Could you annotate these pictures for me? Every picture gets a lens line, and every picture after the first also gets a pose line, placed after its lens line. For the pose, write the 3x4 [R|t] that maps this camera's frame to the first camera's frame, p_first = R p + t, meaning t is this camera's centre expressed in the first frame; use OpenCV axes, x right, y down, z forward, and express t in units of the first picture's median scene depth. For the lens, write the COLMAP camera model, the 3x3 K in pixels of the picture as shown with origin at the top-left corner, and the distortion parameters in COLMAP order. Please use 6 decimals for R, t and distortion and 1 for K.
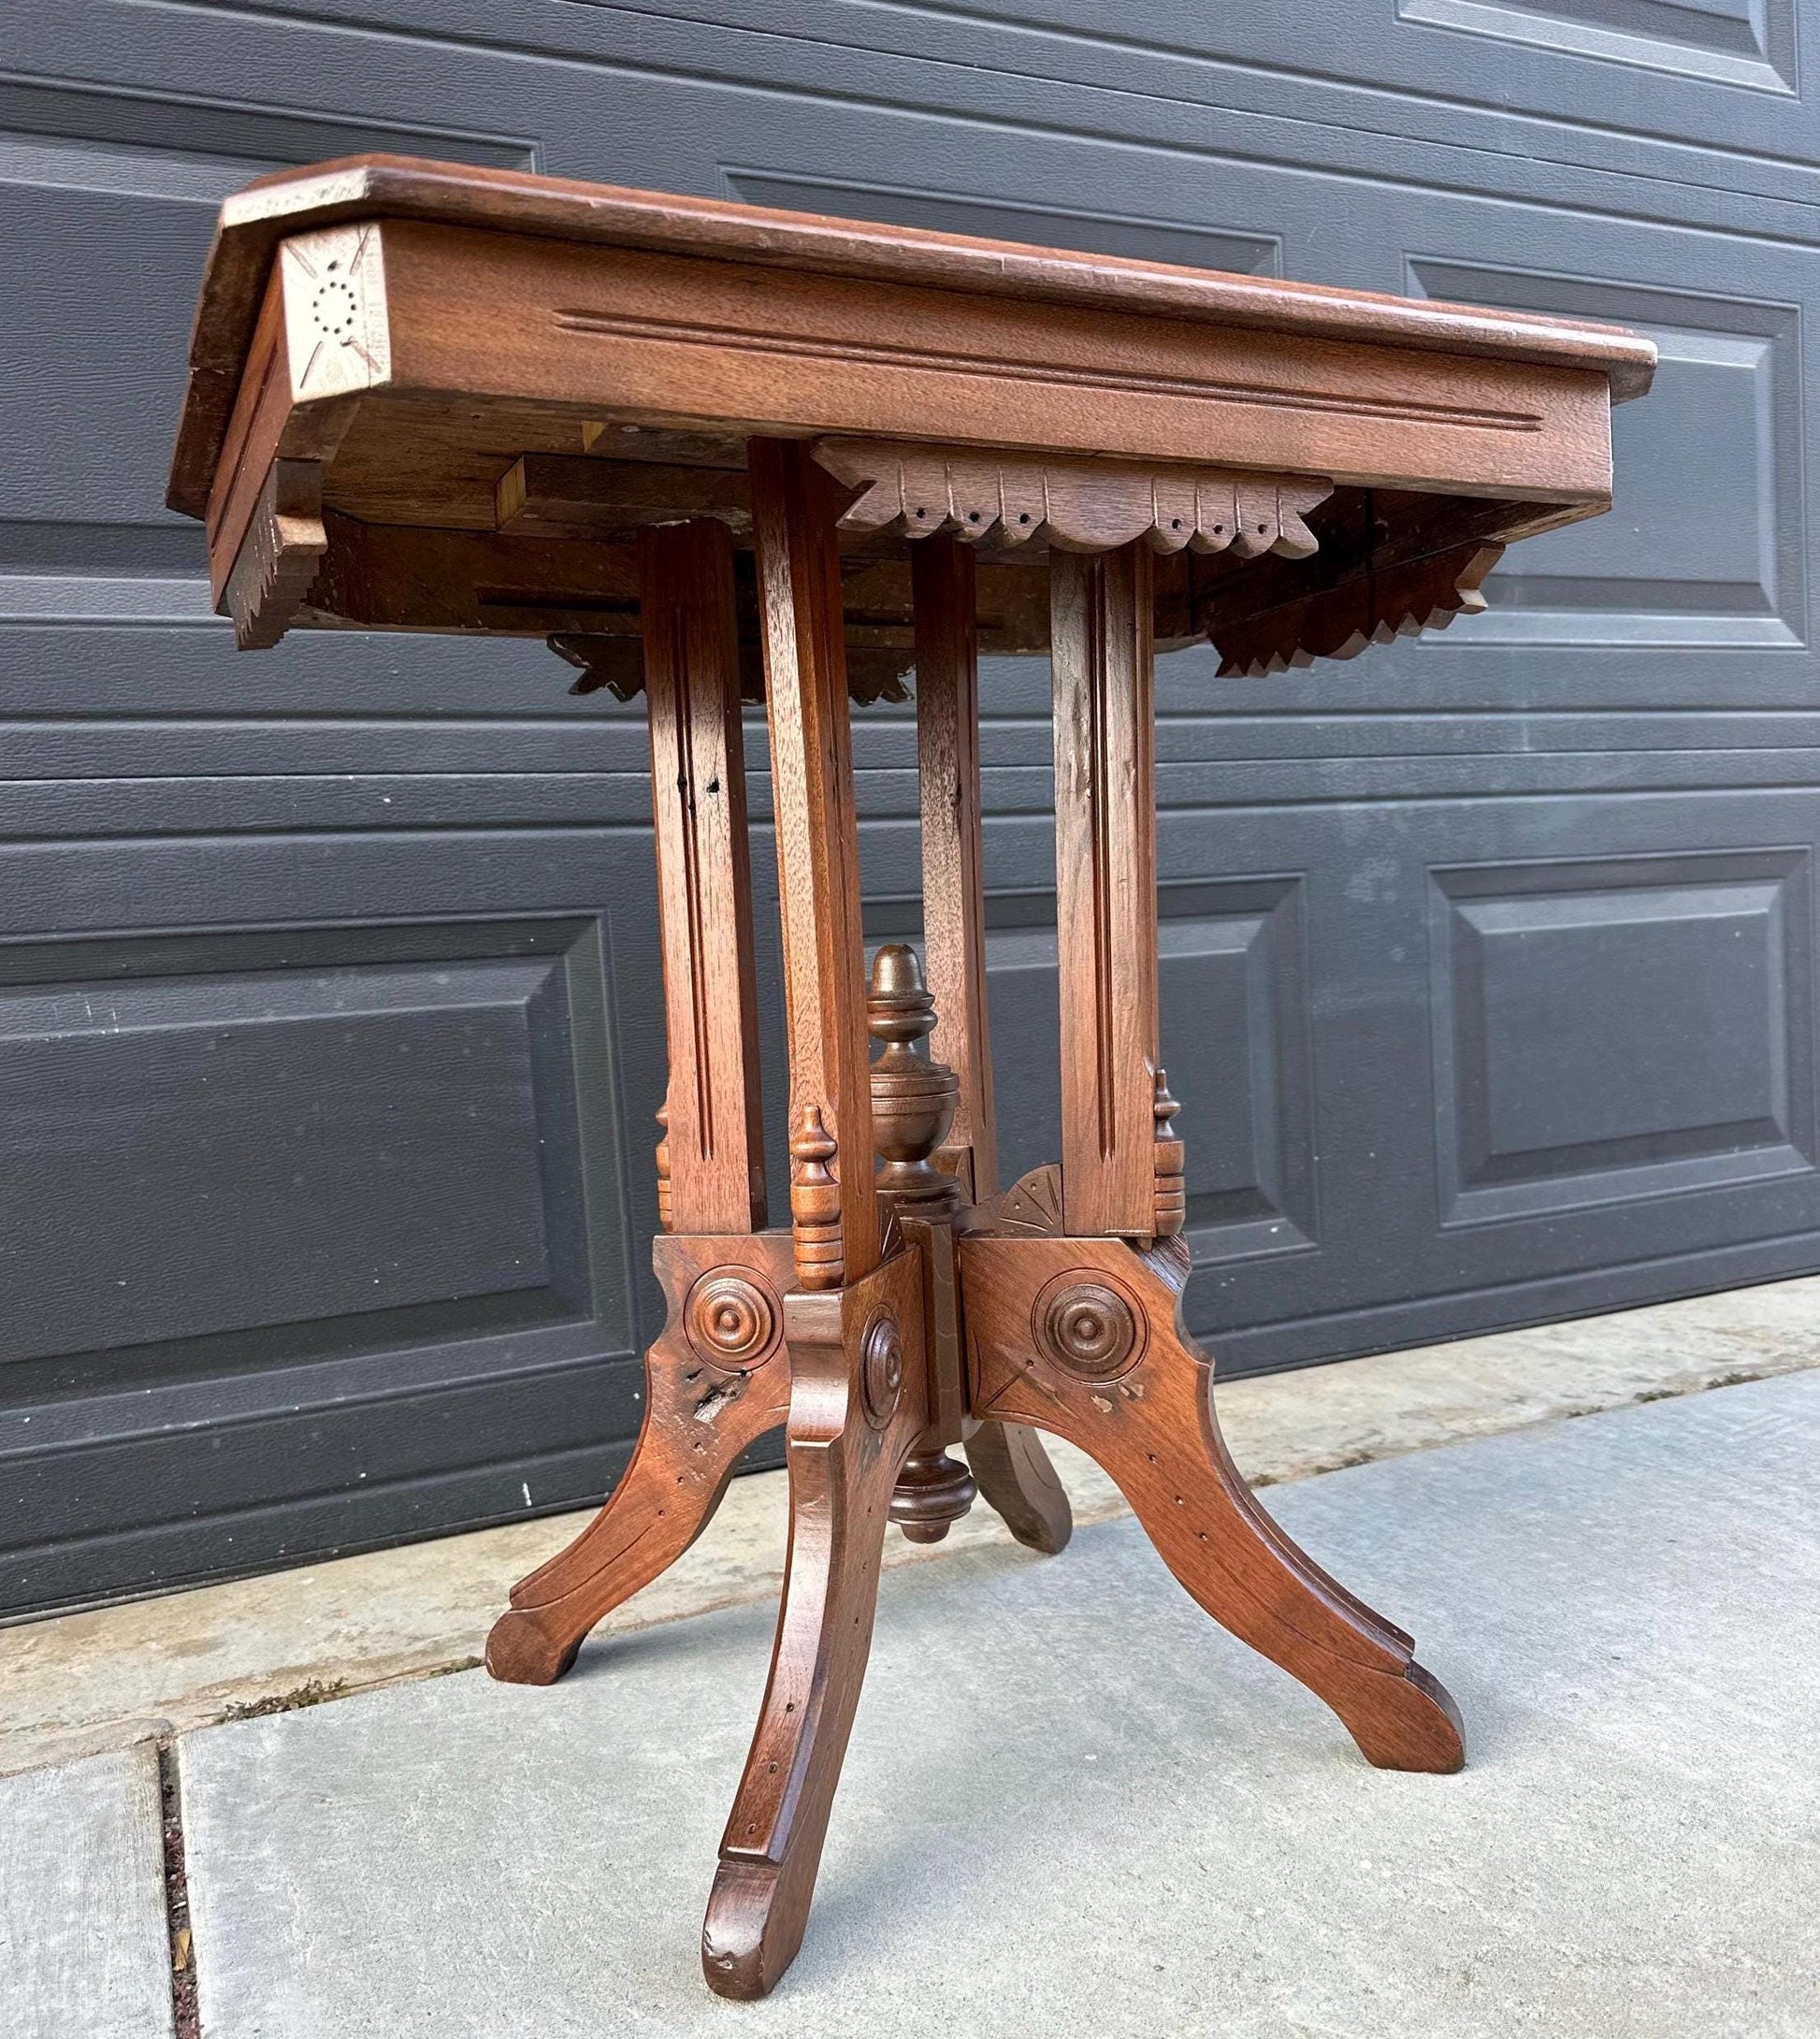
lens RADIAL K [[1761.1, 0, 895.4], [0, 1761.1, 1102.3], [0, 0, 1]] dist [0.082054, -0.145937]
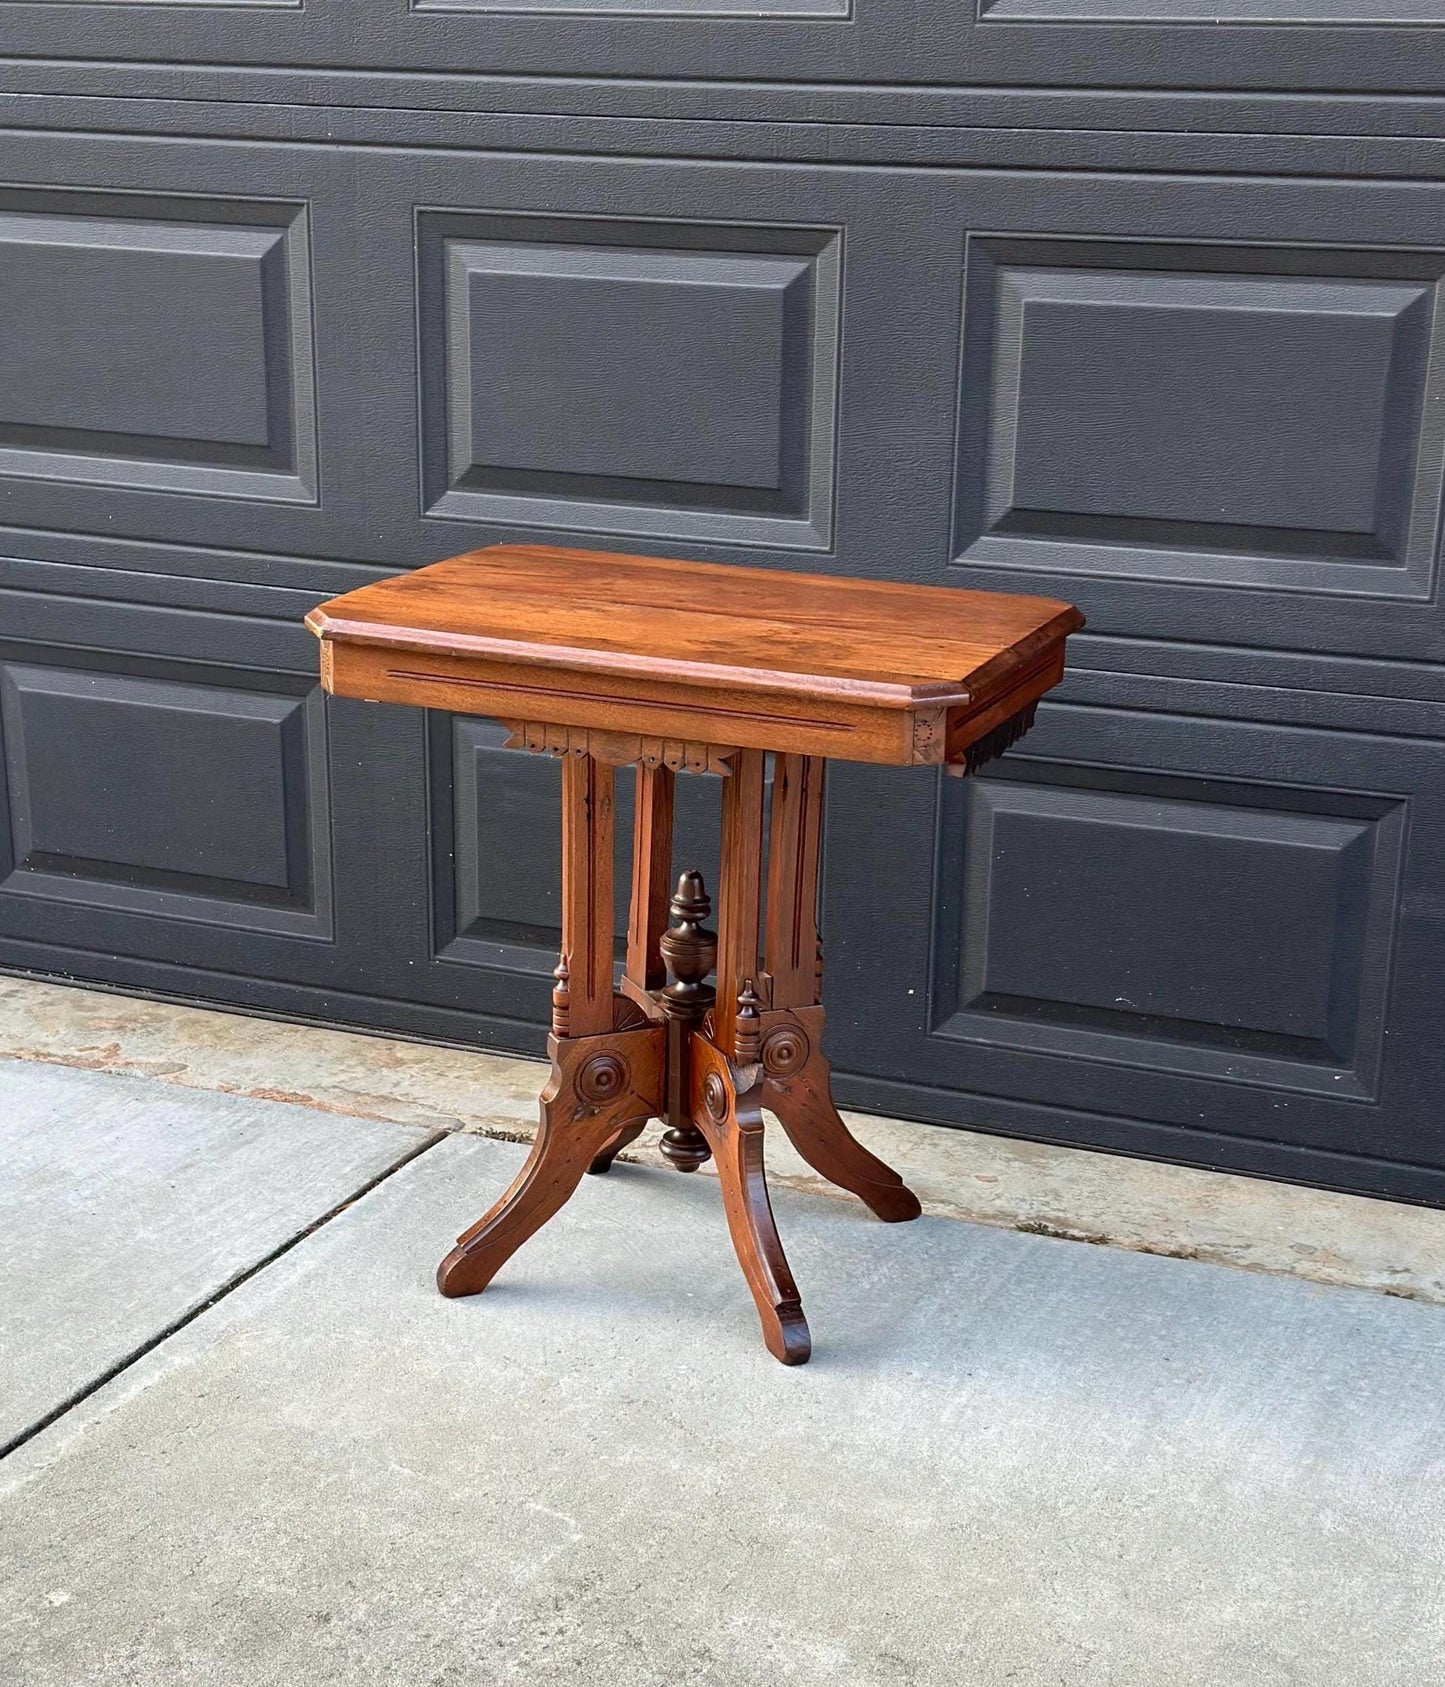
lens RADIAL K [[2844.8, 0, 672.3], [0, 2844.8, 1015.6], [0, 0, 1]] dist [0.142945, 0.000000]
pose [[0.665921, 0.312316, -0.677501, 1.725957], [-0.122774, 0.941648, 0.313409, -0.737579], [0.735850, -0.125526, 0.665408, -0.877526]]
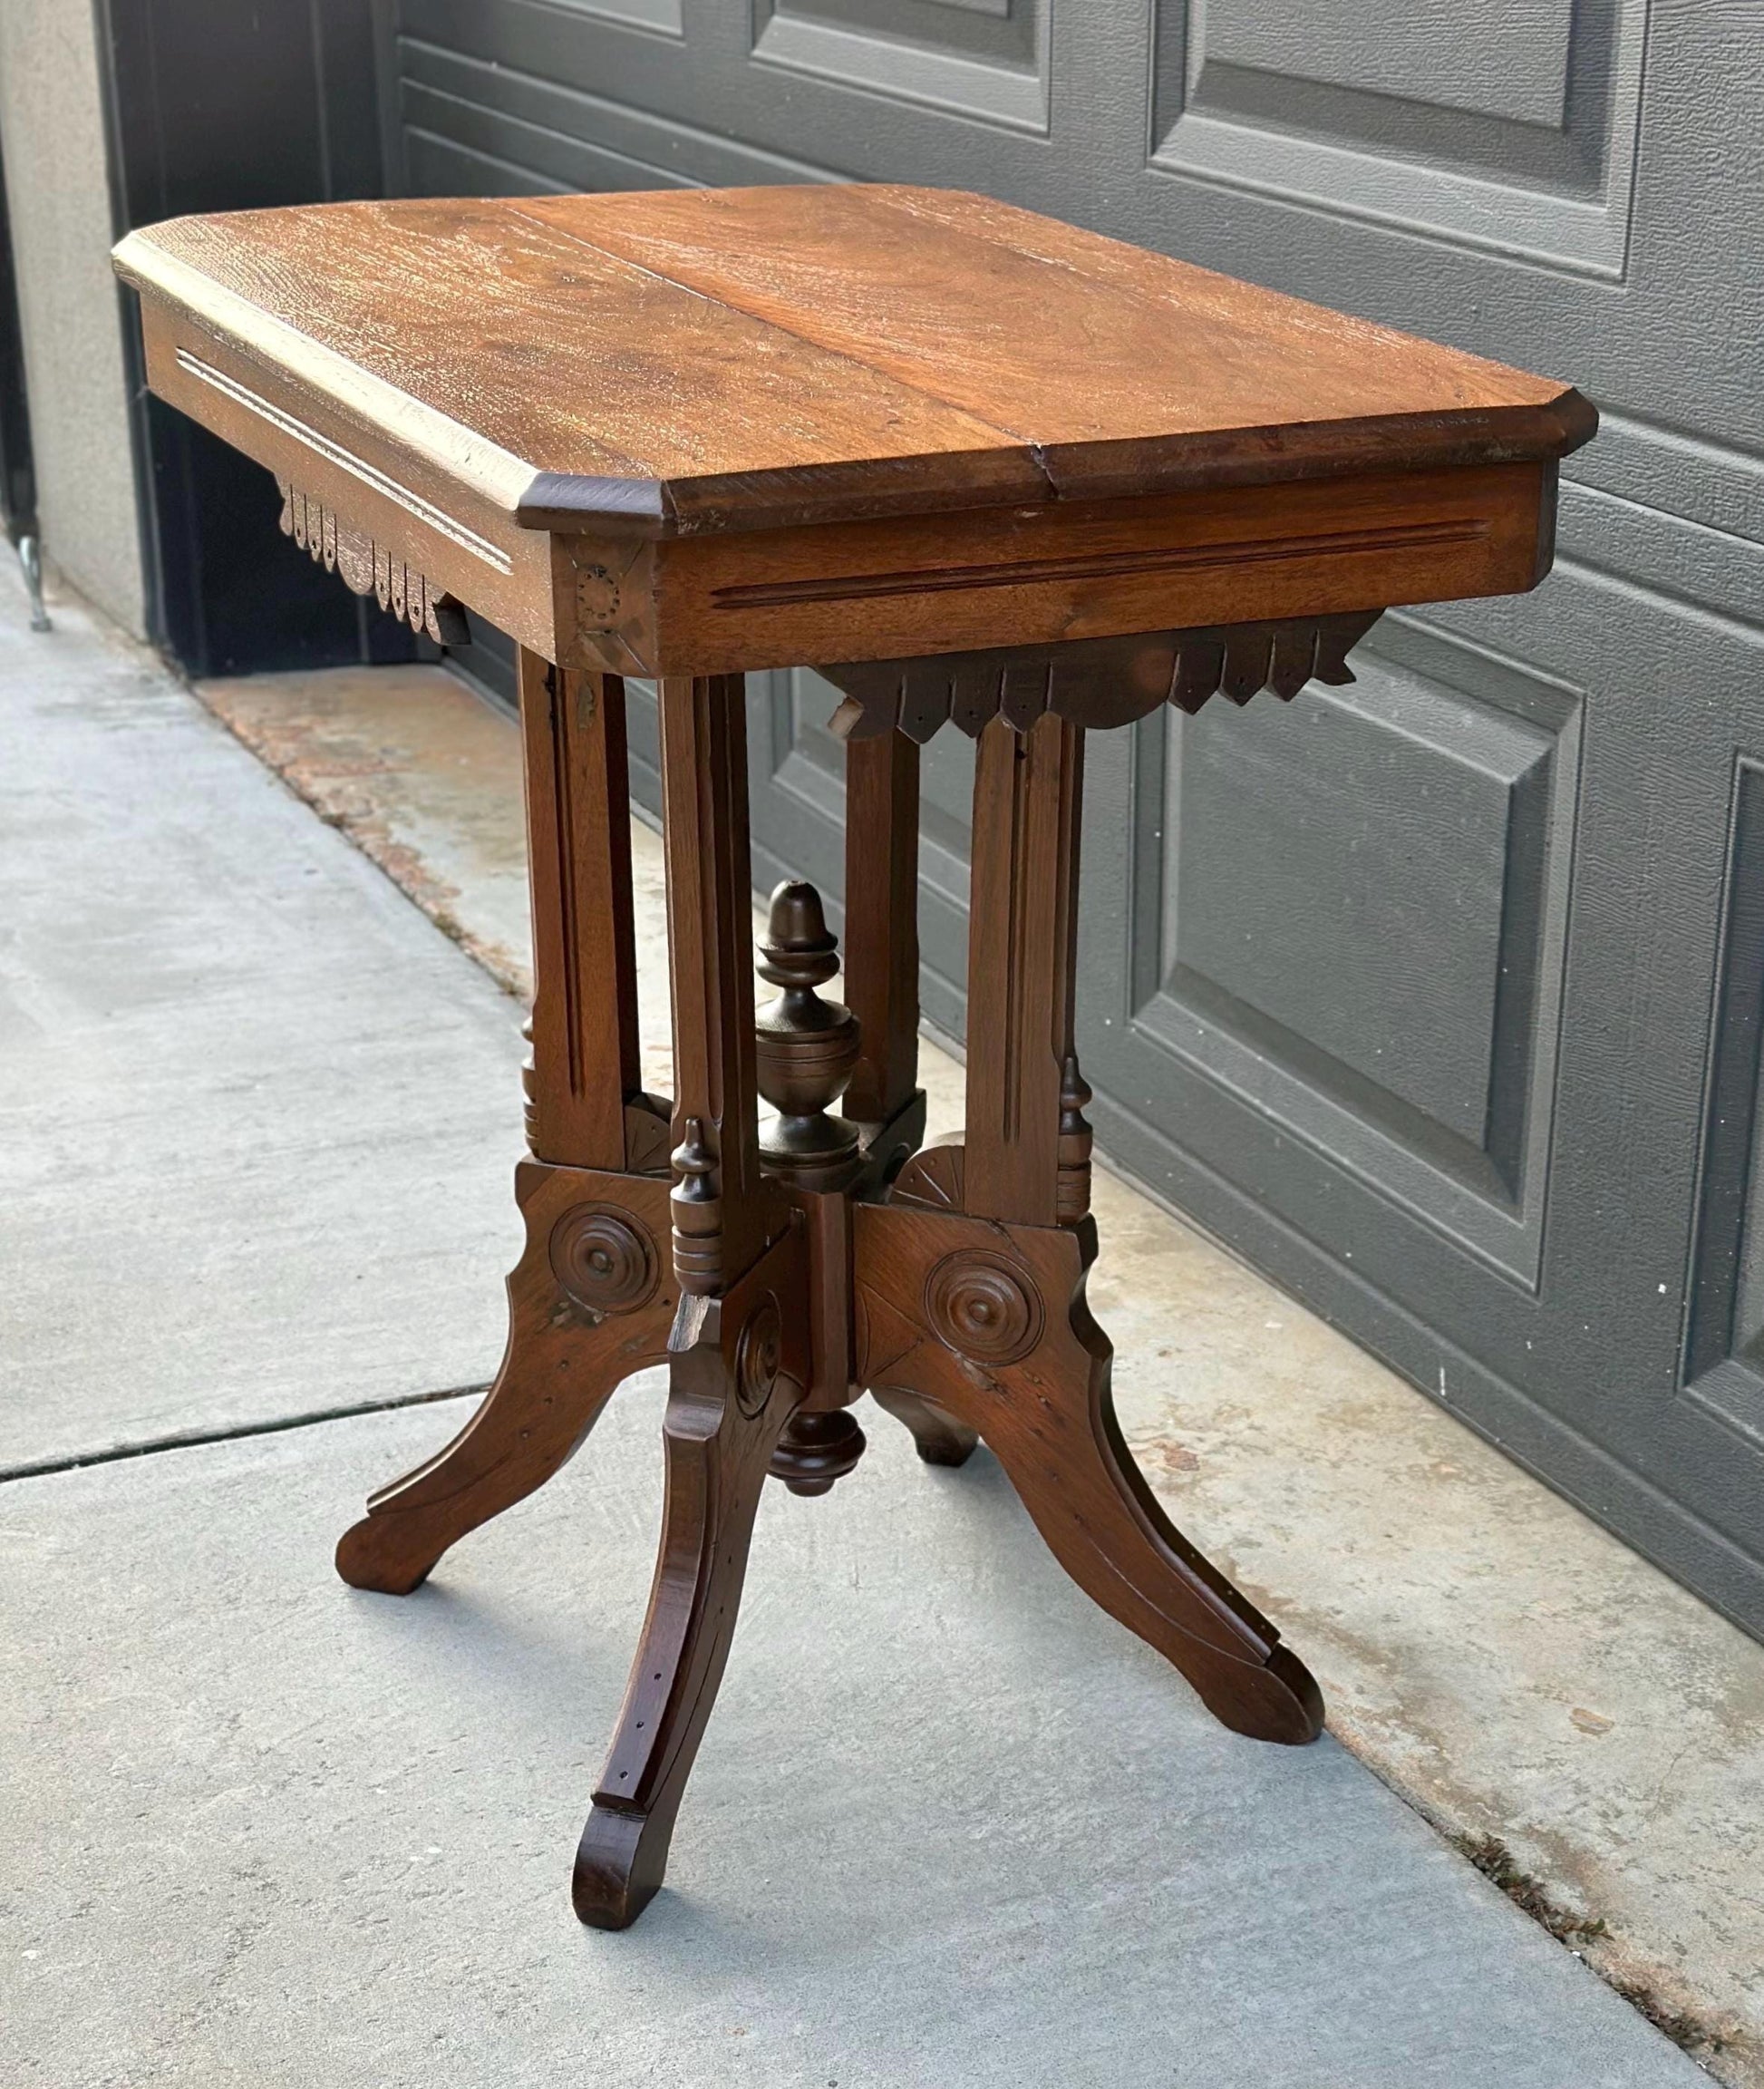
lens RADIAL K [[3790.8, 0, 943.1], [0, 3790.8, 1341.5], [0, 0, 1]] dist [0.140610, 0.000000]
pose [[-0.006246, 0.461334, -0.887204, 1.504672], [-0.097225, 0.882738, 0.459696, -0.643303], [0.995243, 0.089130, 0.039340, 0.834055]]
